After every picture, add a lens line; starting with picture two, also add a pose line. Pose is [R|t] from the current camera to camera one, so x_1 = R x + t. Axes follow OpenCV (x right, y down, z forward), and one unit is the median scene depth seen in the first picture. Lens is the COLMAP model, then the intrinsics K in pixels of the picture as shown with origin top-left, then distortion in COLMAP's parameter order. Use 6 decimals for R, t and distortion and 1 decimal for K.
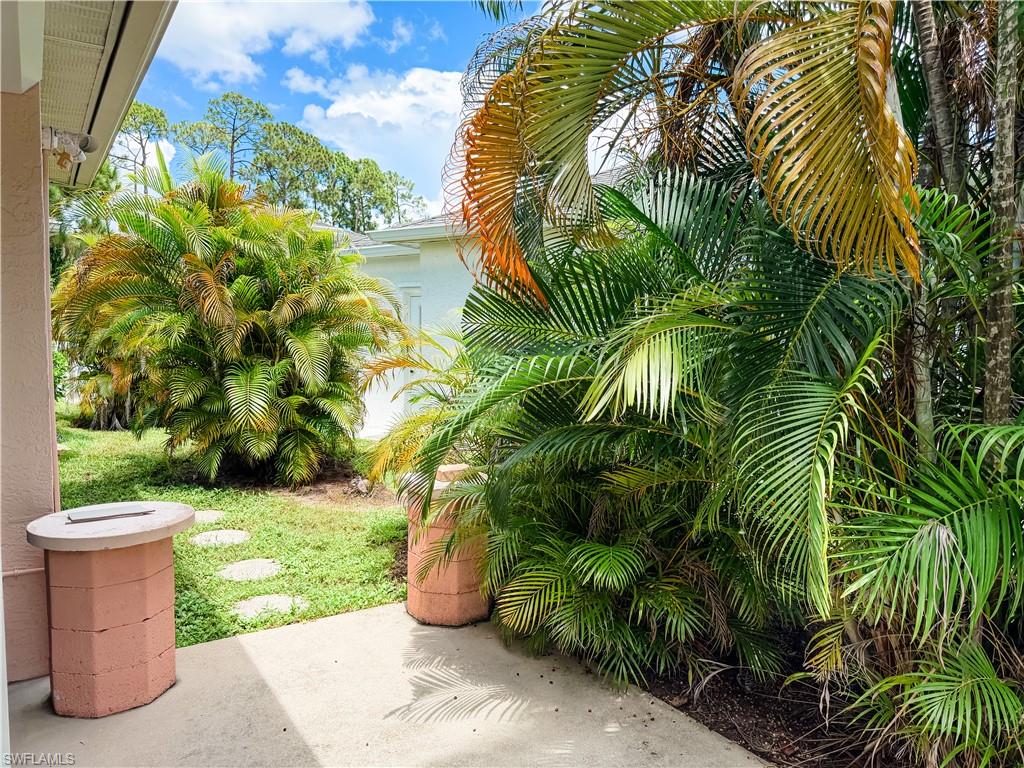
lens RADIAL K [[723.0, 0, 512.0], [0, 723.0, 384.0], [0, 0, 1]] dist [0.095493, -0.109353]
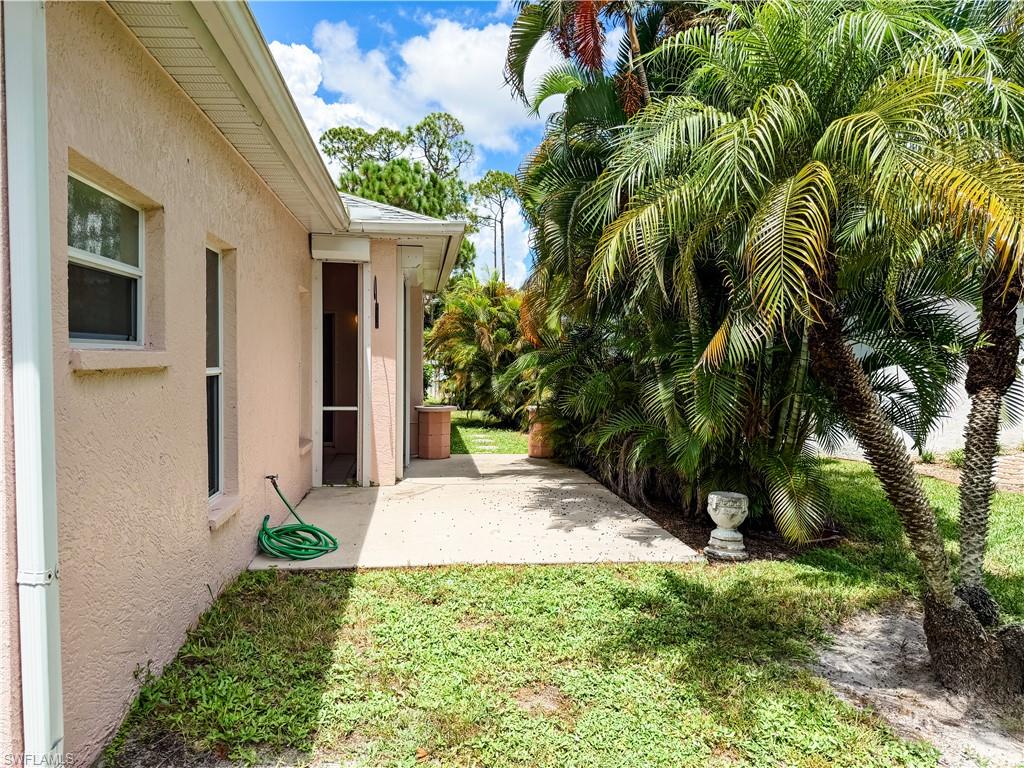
lens RADIAL K [[723.0, 0, 512.0], [0, 723.0, 384.0], [0, 0, 1]] dist [0.095493, -0.109353]
pose [[0.900370, 0.031027, -0.434017, 0.589430], [-0.045866, 0.998665, -0.023758, 0.064737], [0.432700, 0.041297, 0.900592, -0.898186]]
